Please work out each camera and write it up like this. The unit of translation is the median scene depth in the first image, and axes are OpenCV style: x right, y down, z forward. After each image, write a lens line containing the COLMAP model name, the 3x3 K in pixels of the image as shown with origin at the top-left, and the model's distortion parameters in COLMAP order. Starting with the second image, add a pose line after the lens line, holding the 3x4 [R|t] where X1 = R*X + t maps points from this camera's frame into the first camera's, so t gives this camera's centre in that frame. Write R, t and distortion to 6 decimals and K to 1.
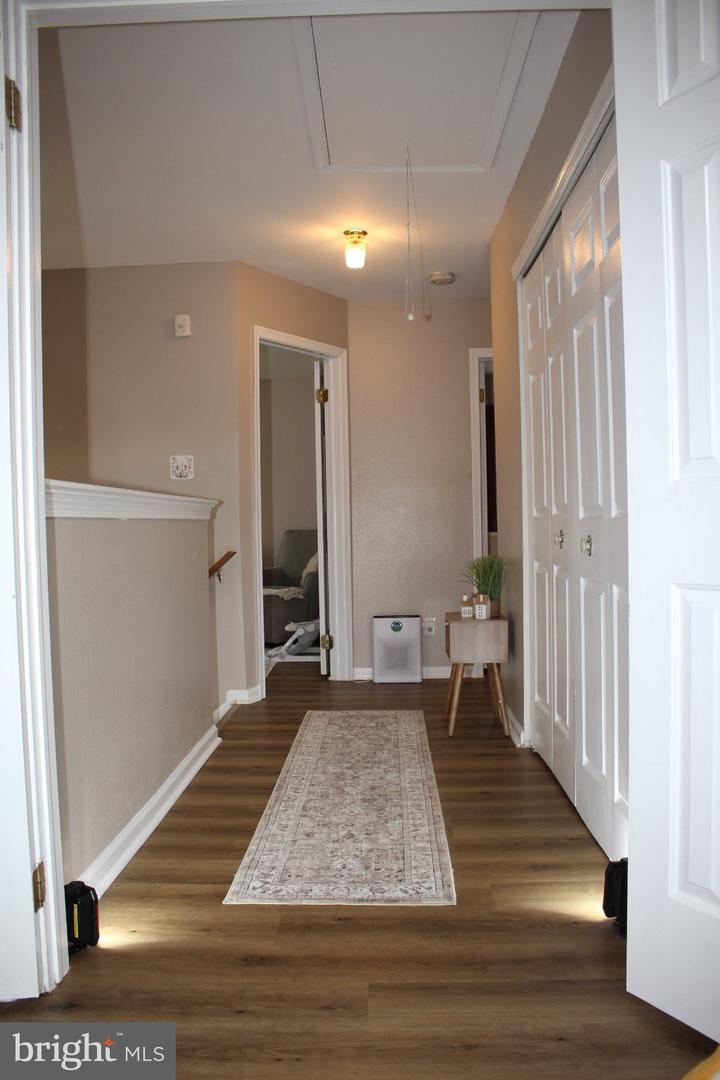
lens RADIAL K [[896.2, 0, 362.3], [0, 896.2, 558.9], [0, 0, 1]] dist [-0.157862, 0.129562]
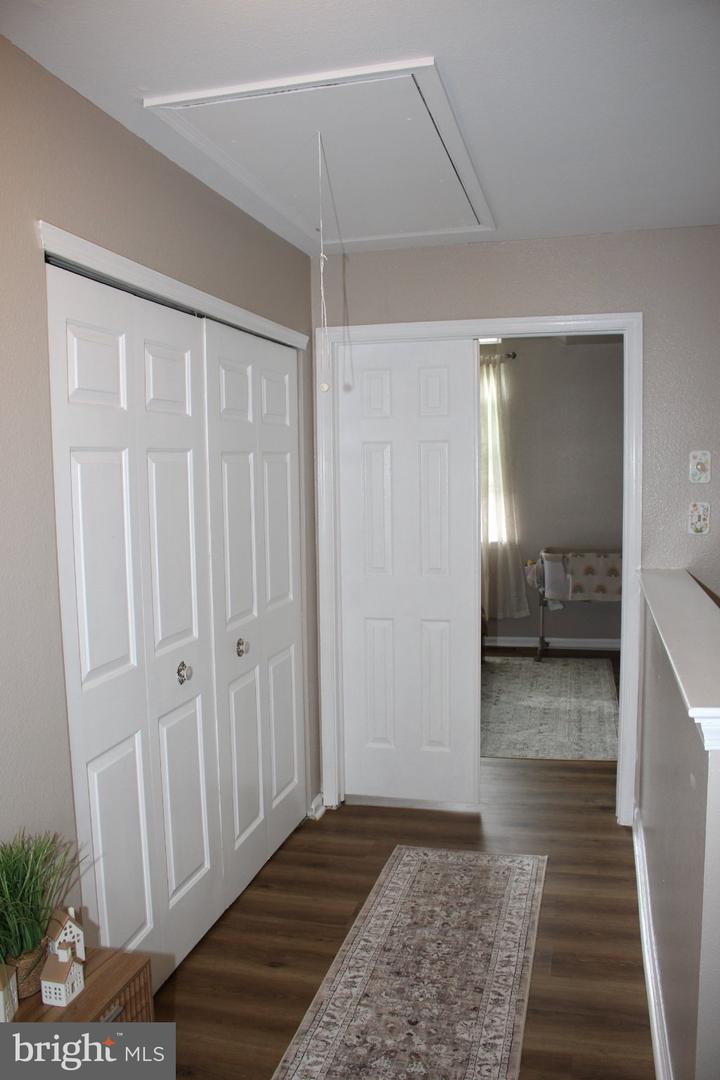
lens RADIAL K [[896.2, 0, 362.3], [0, 896.2, 558.9], [0, 0, 1]] dist [-0.157862, 0.129562]
pose [[-0.974428, 0.011981, 0.224381, -0.149684], [0.043885, 0.989495, 0.137747, -0.259826], [-0.220374, 0.144072, -0.964717, 1.903395]]
